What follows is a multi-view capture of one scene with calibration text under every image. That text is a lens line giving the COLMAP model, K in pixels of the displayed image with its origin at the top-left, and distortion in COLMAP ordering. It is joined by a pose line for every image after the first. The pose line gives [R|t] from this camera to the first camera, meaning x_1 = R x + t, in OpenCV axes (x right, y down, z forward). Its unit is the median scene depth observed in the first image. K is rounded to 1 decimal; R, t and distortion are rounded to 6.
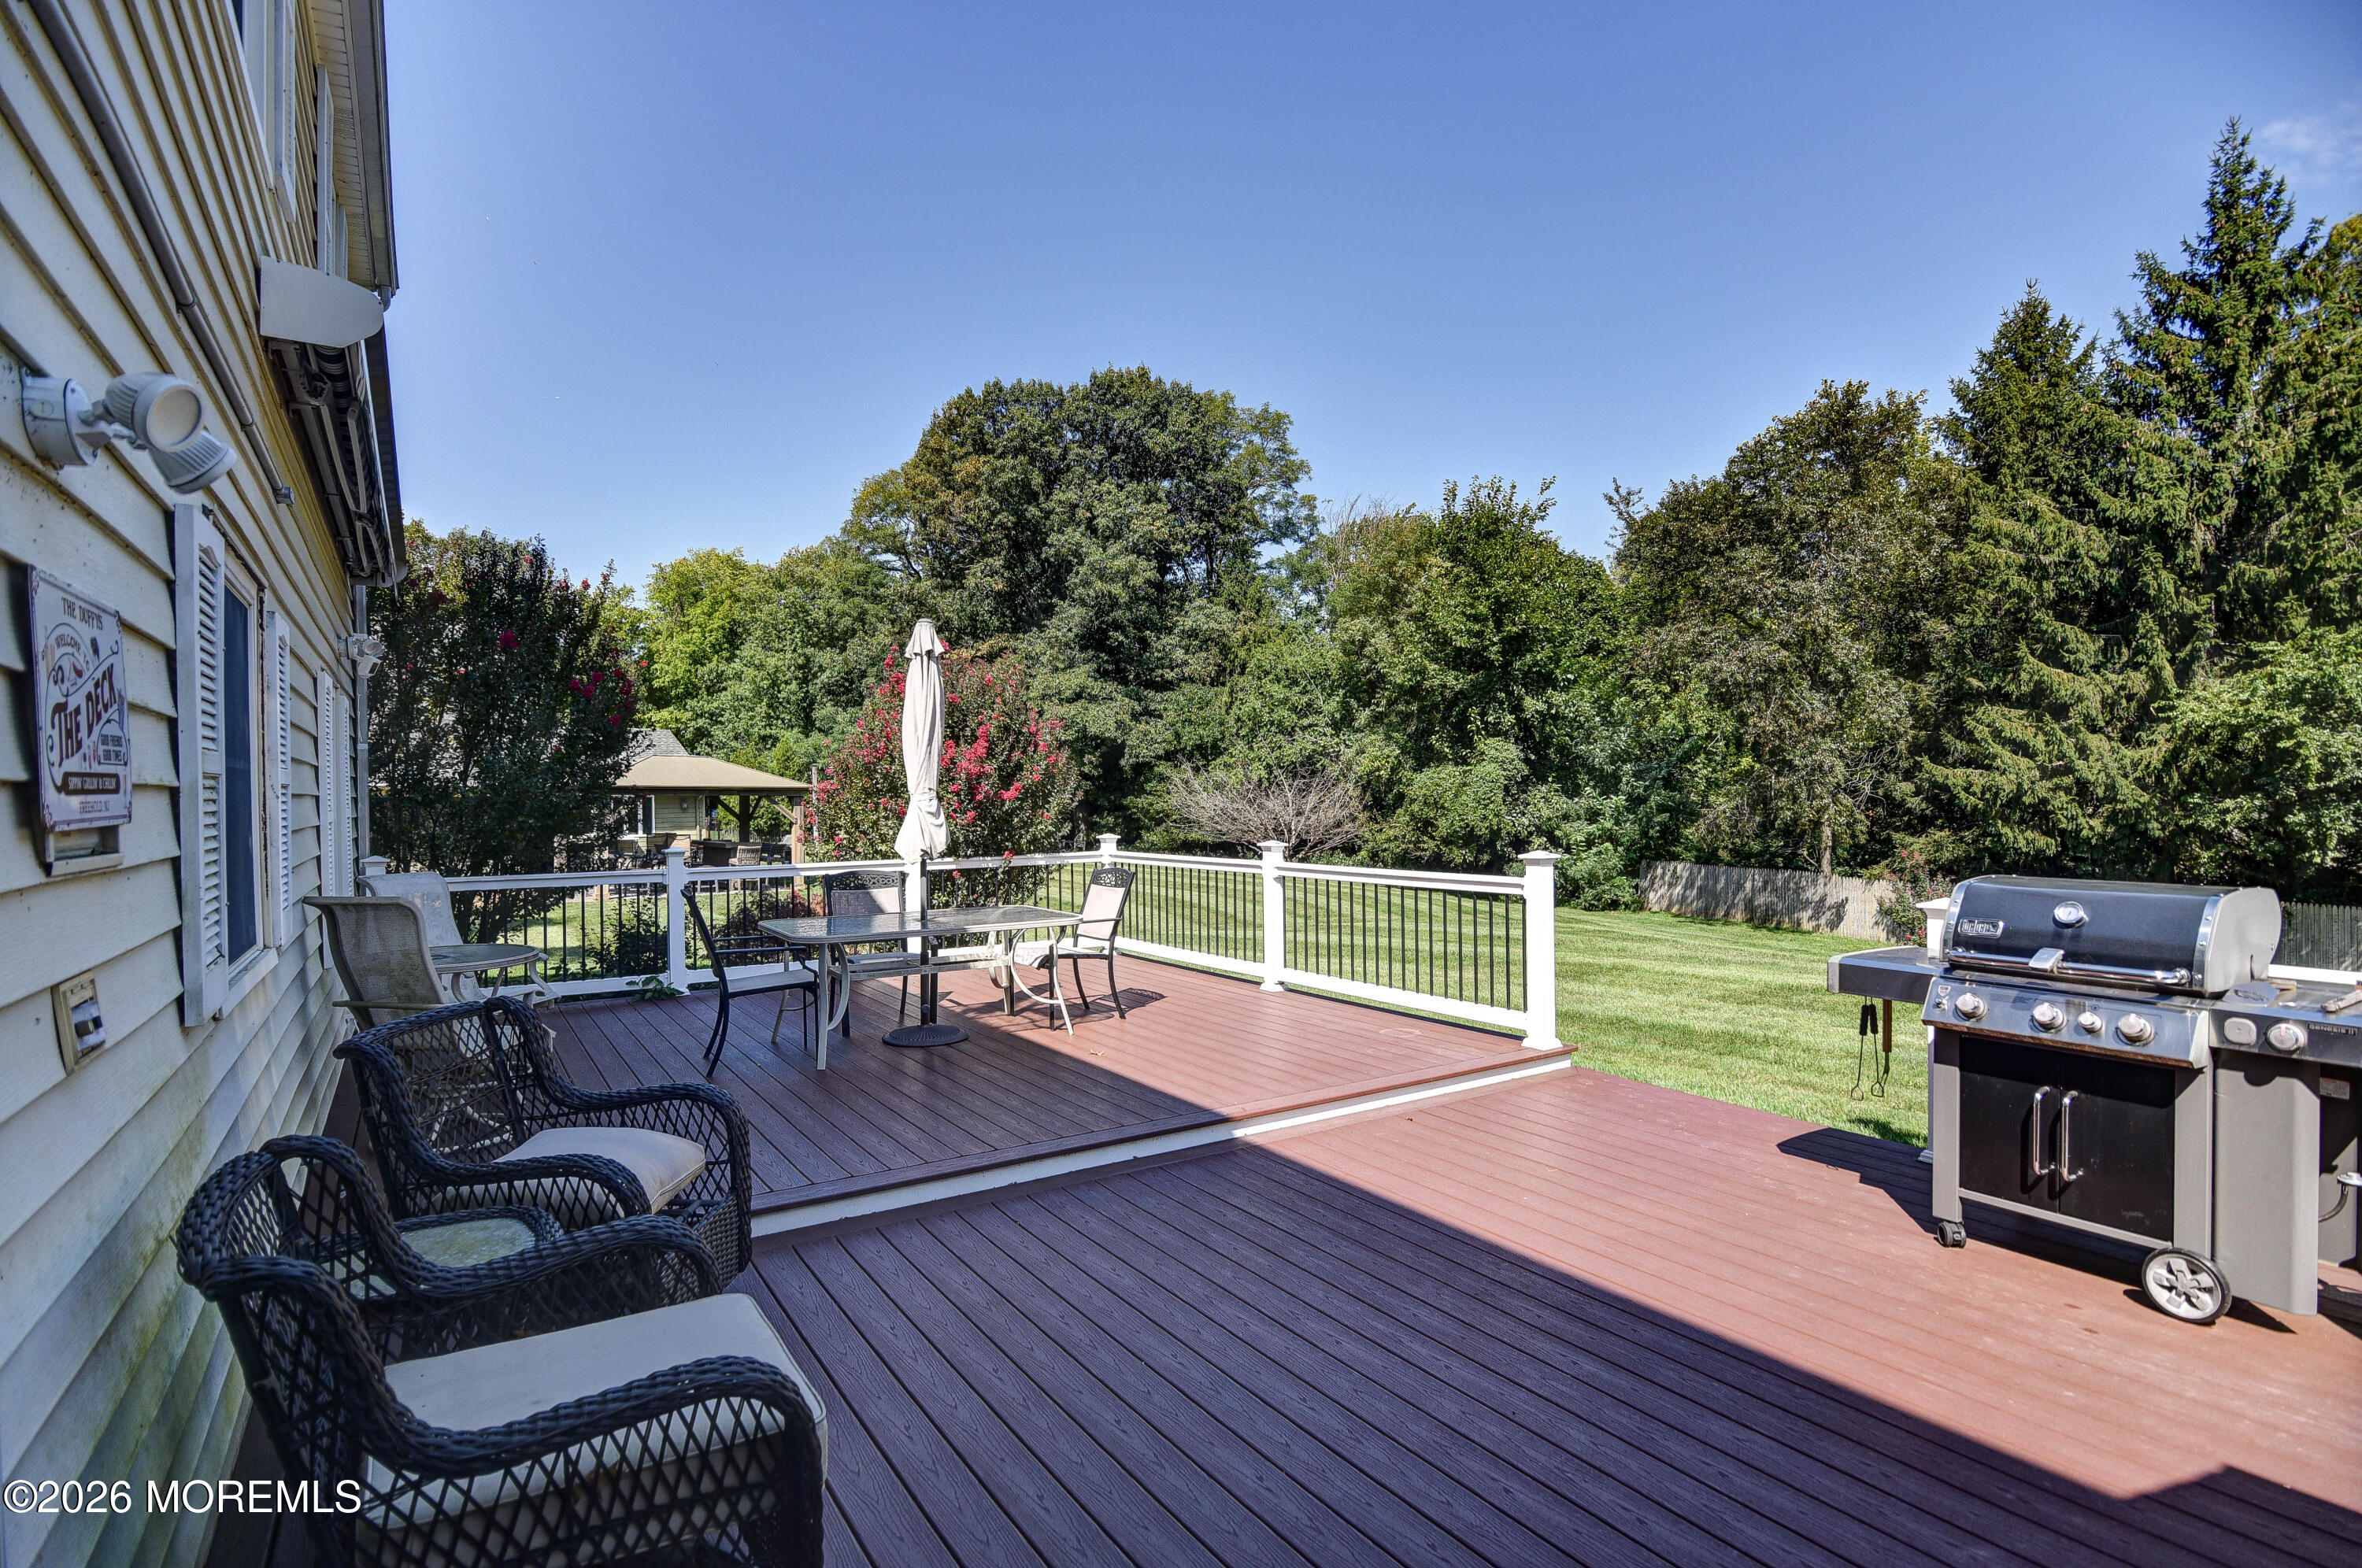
lens RADIAL K [[1176.8, 0, 1173.0], [0, 1176.8, 785.2], [0, 0, 1]] dist [-0.010090, -0.000086]
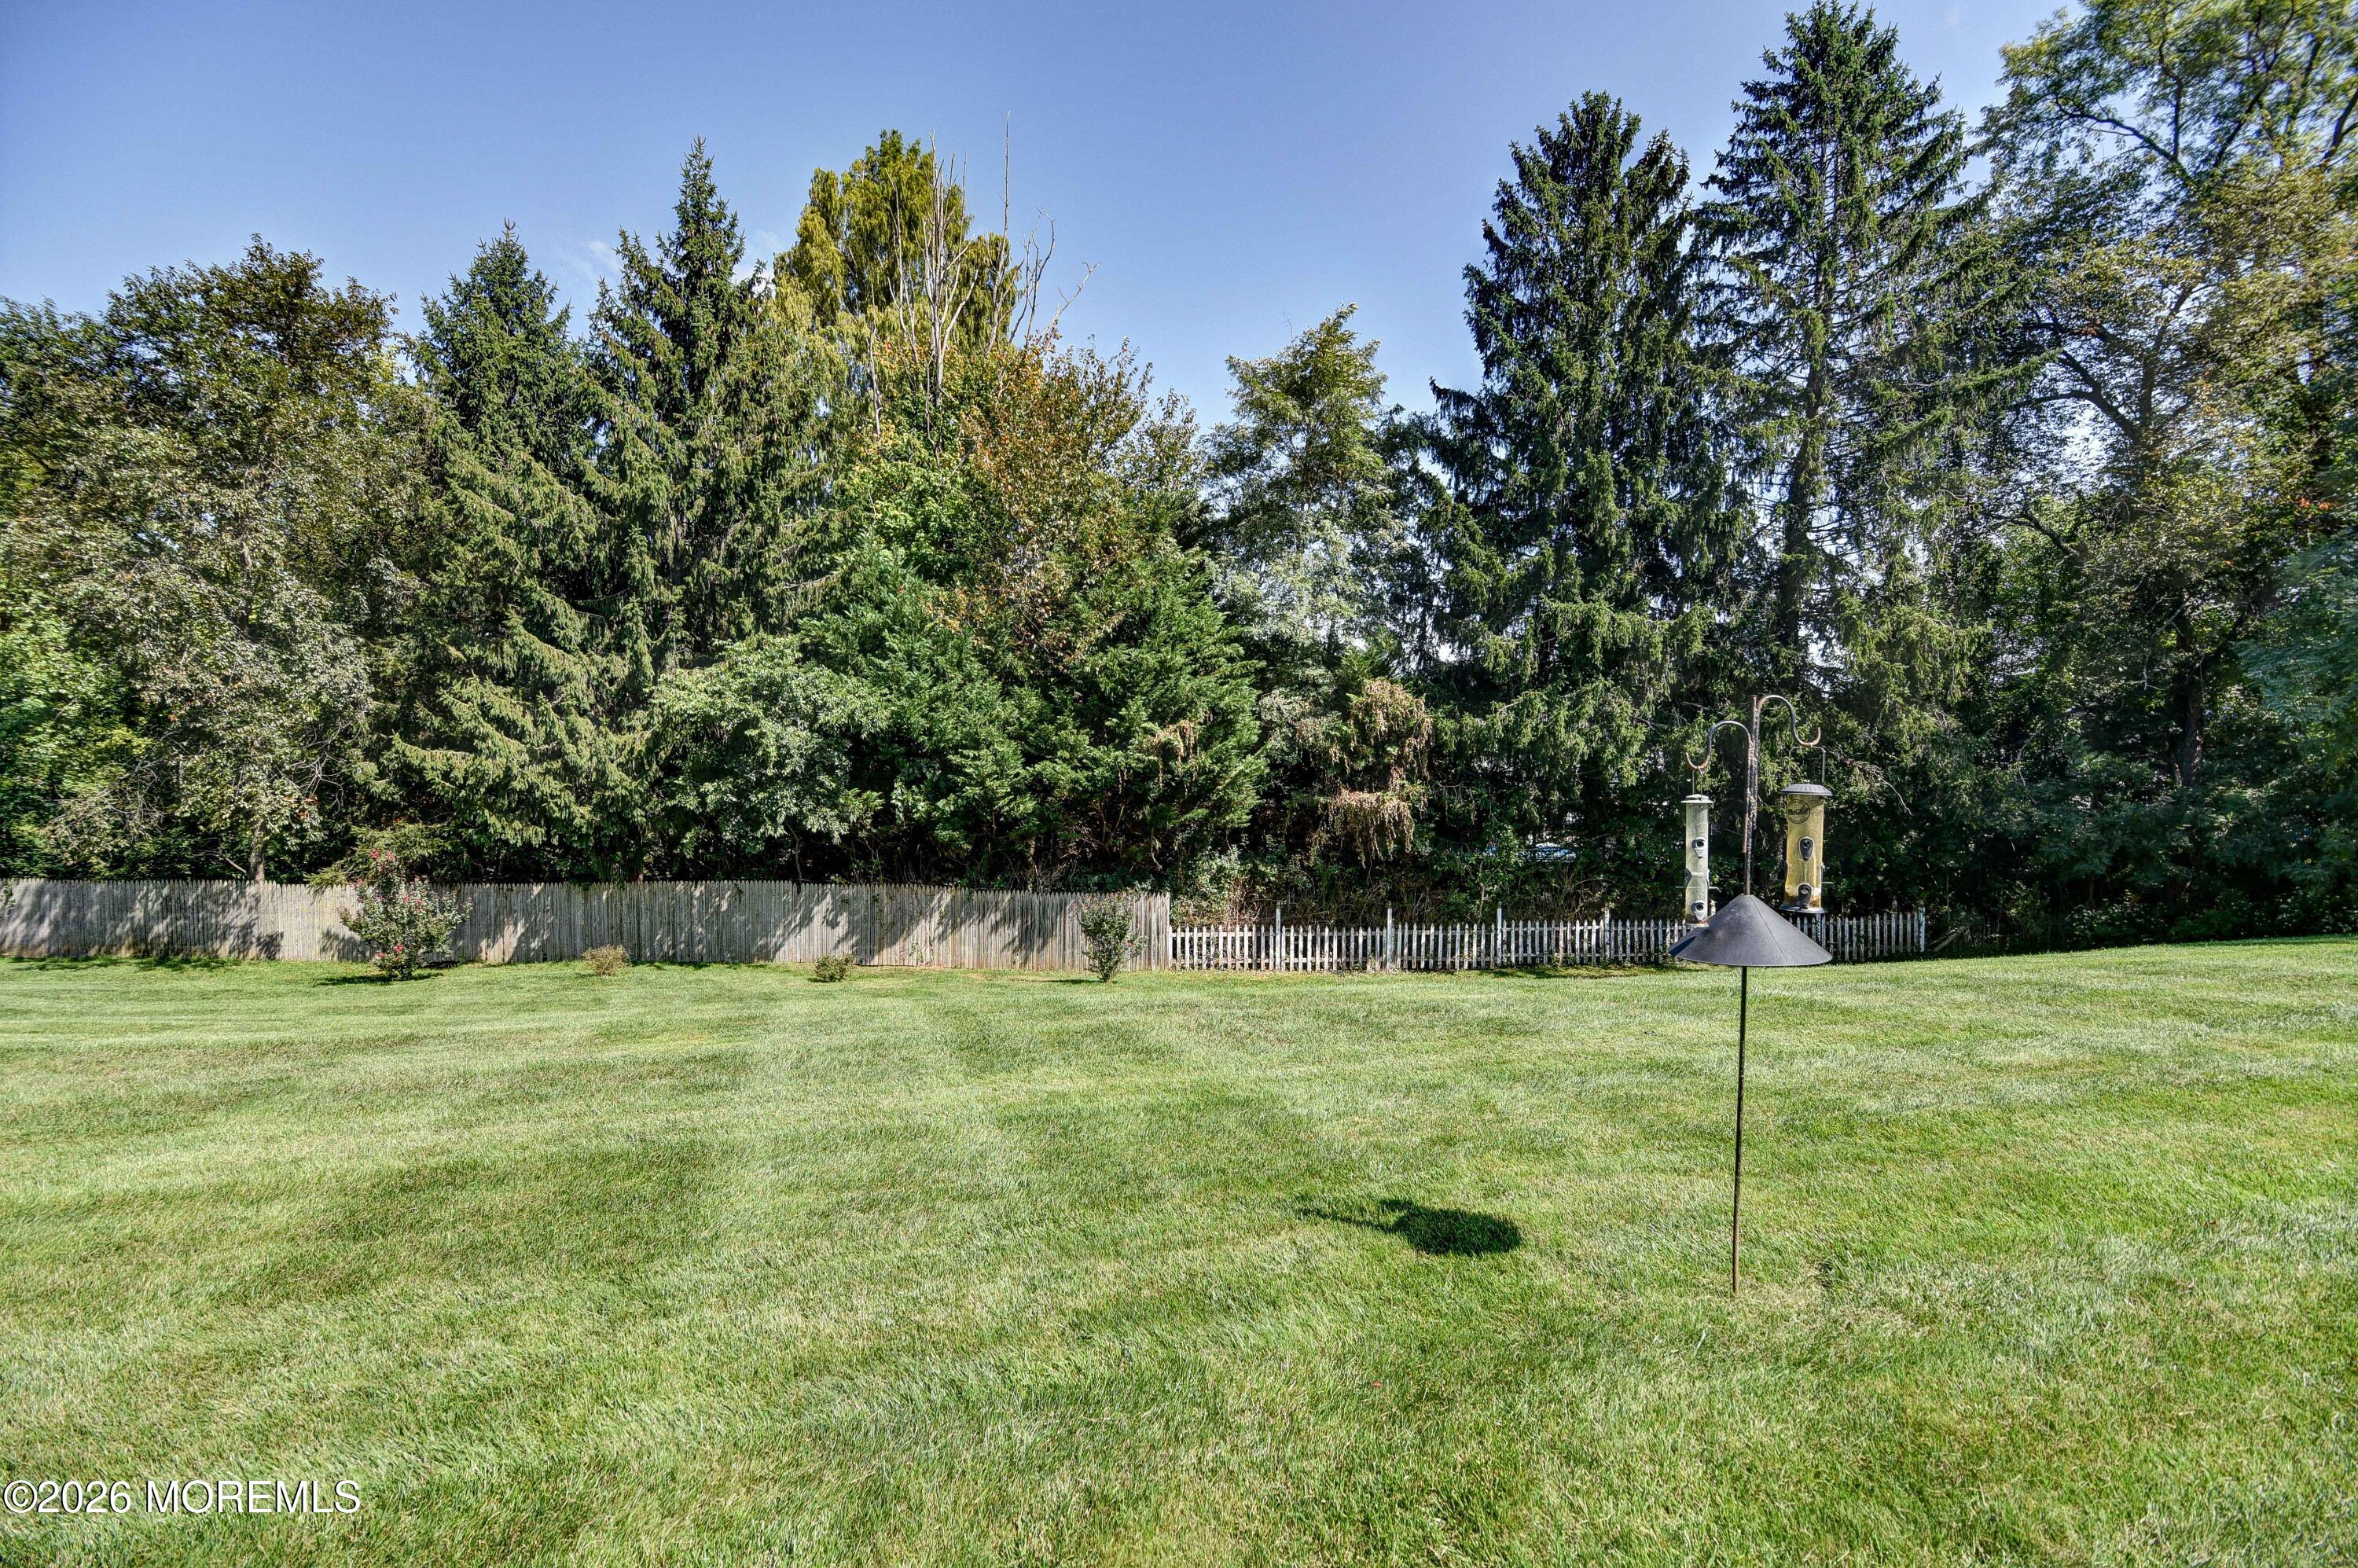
lens RADIAL K [[1174.9, 0, 1171.0], [0, 1174.9, 785.2], [0, 0, 1]] dist [-0.010090, -0.000086]
pose [[0.361384, -0.004880, 0.932404, 0.074018], [-0.010456, 0.999902, 0.009286, -0.001880], [-0.932358, -0.013105, 0.361298, 0.208310]]
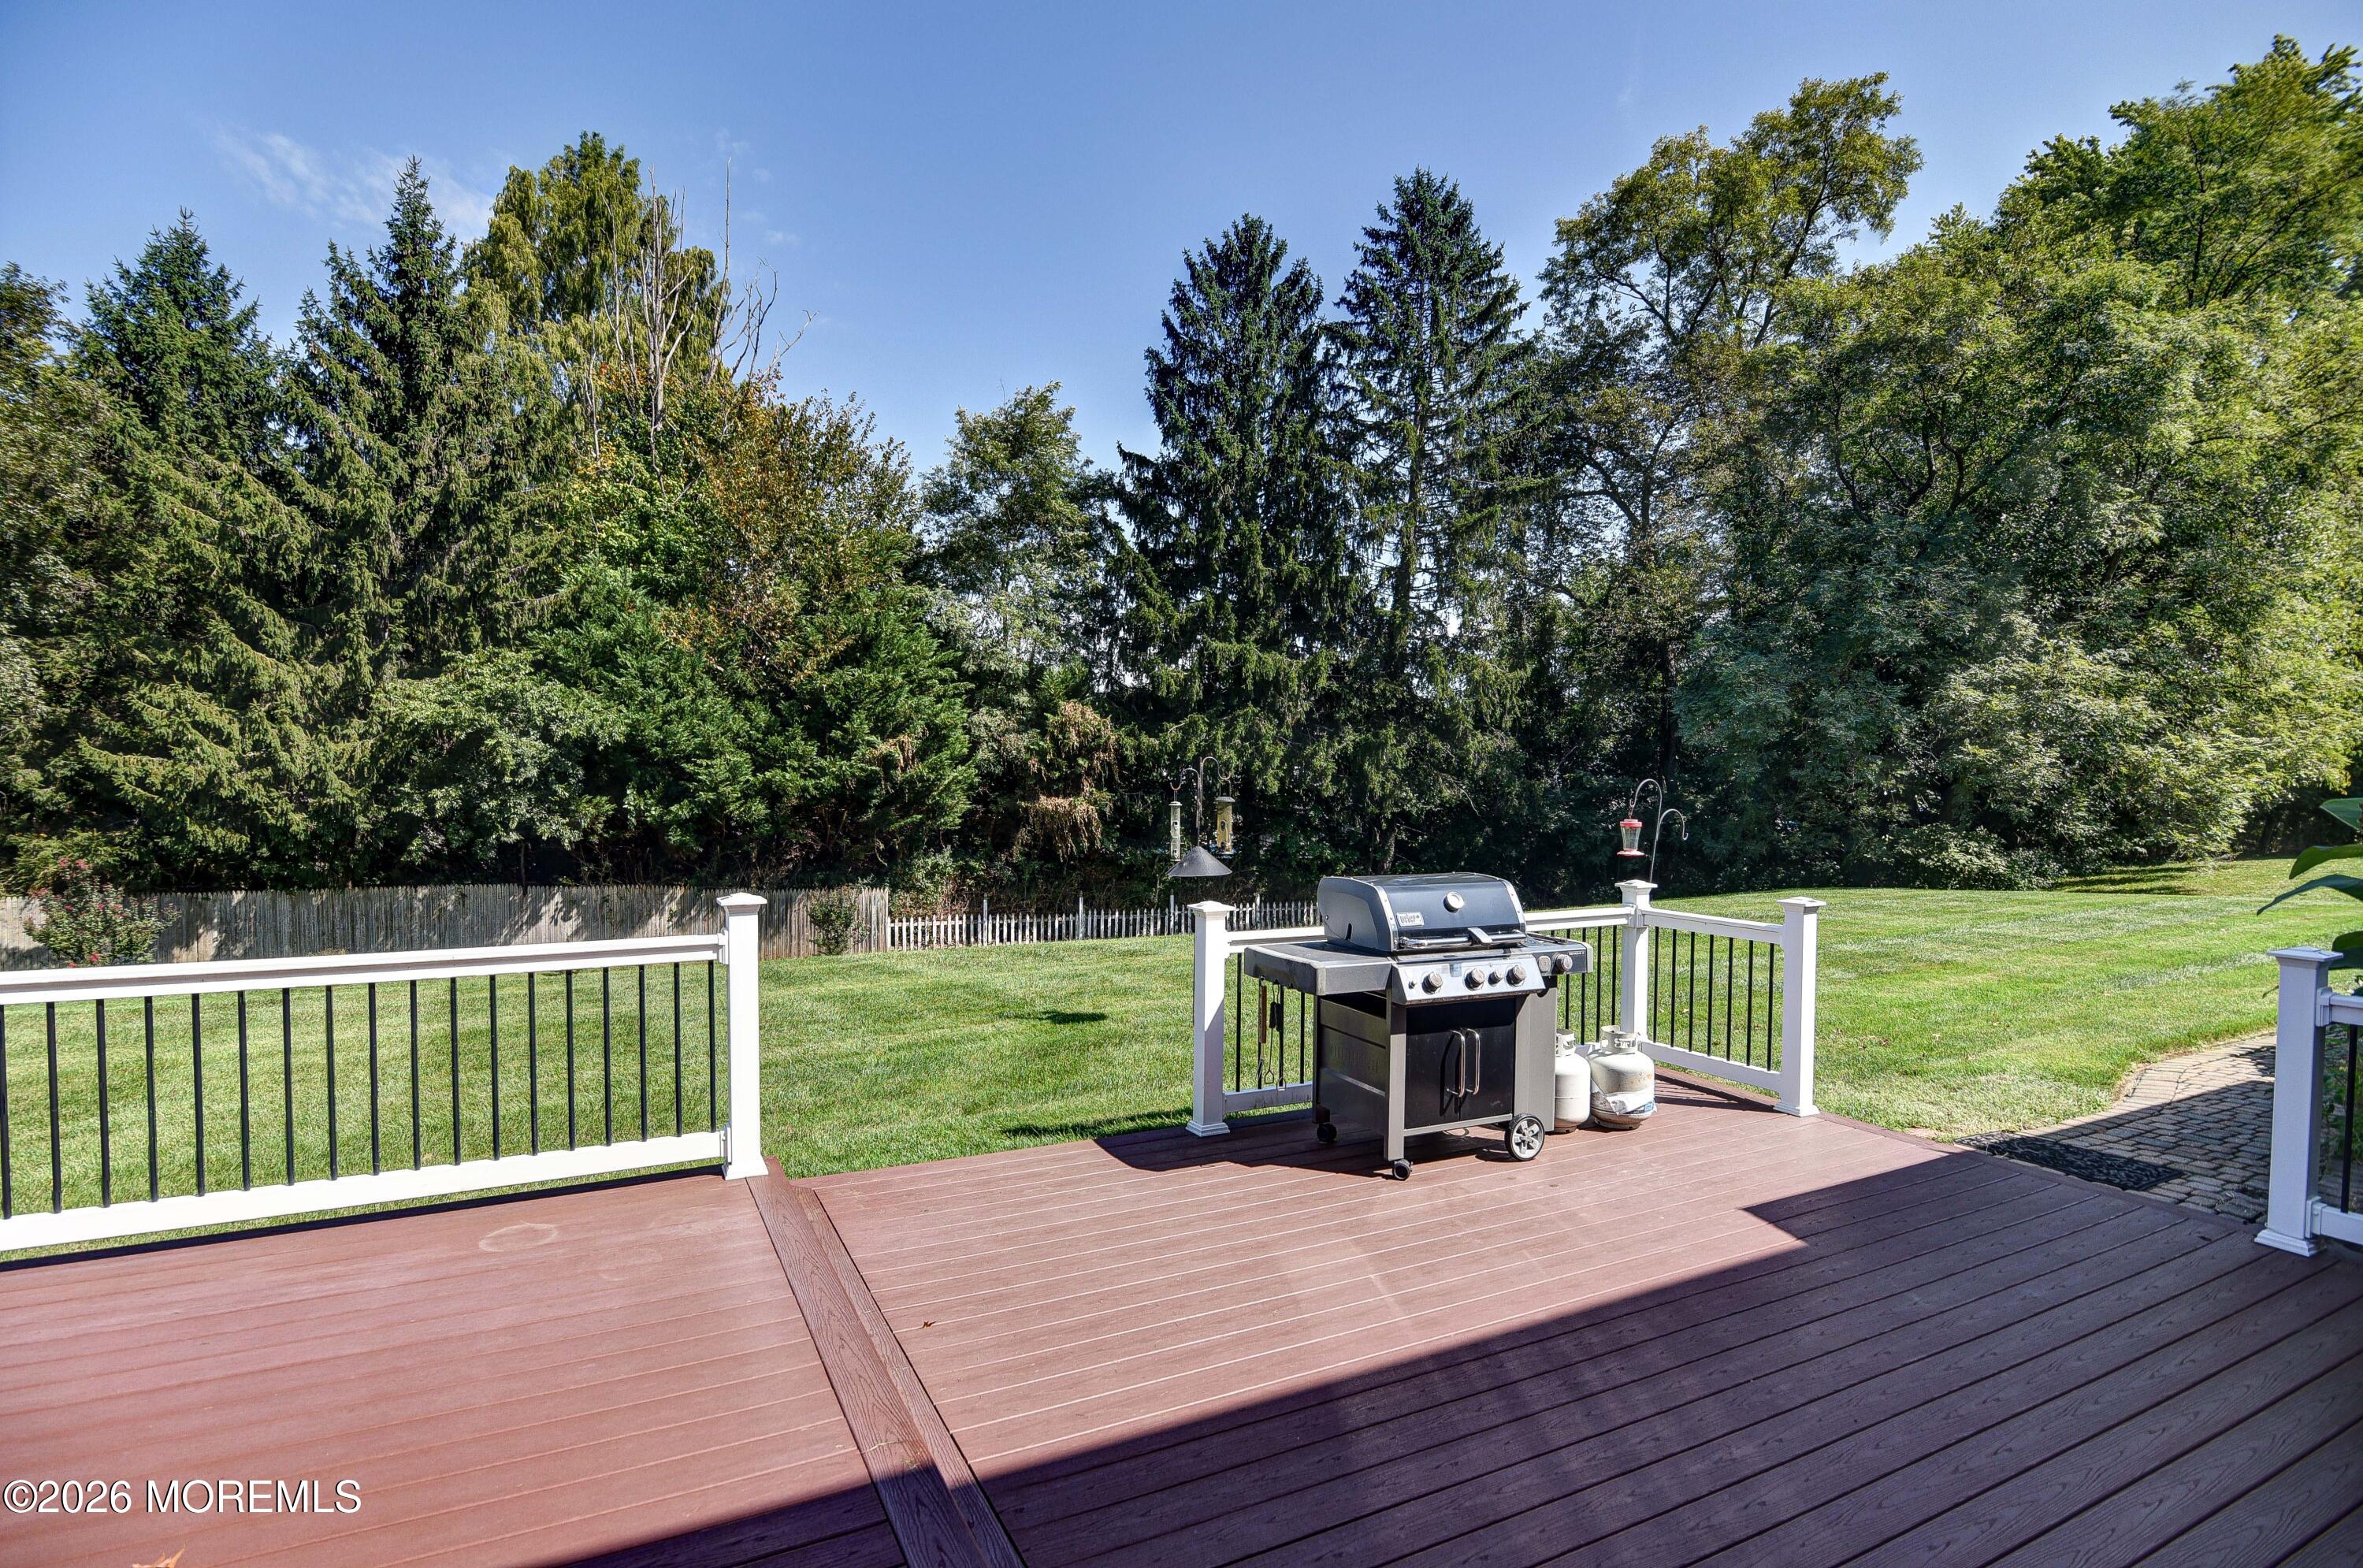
lens RADIAL K [[1179.3, 0, 1181.5], [0, 1179.3, 784.0], [0, 0, 1]] dist [0.001423, 0.000321]
pose [[0.108540, 0.000236, 0.994092, -0.096121], [-0.012770, 0.999918, 0.001157, -0.005080], [-0.994010, -0.012820, 0.108534, 0.166744]]
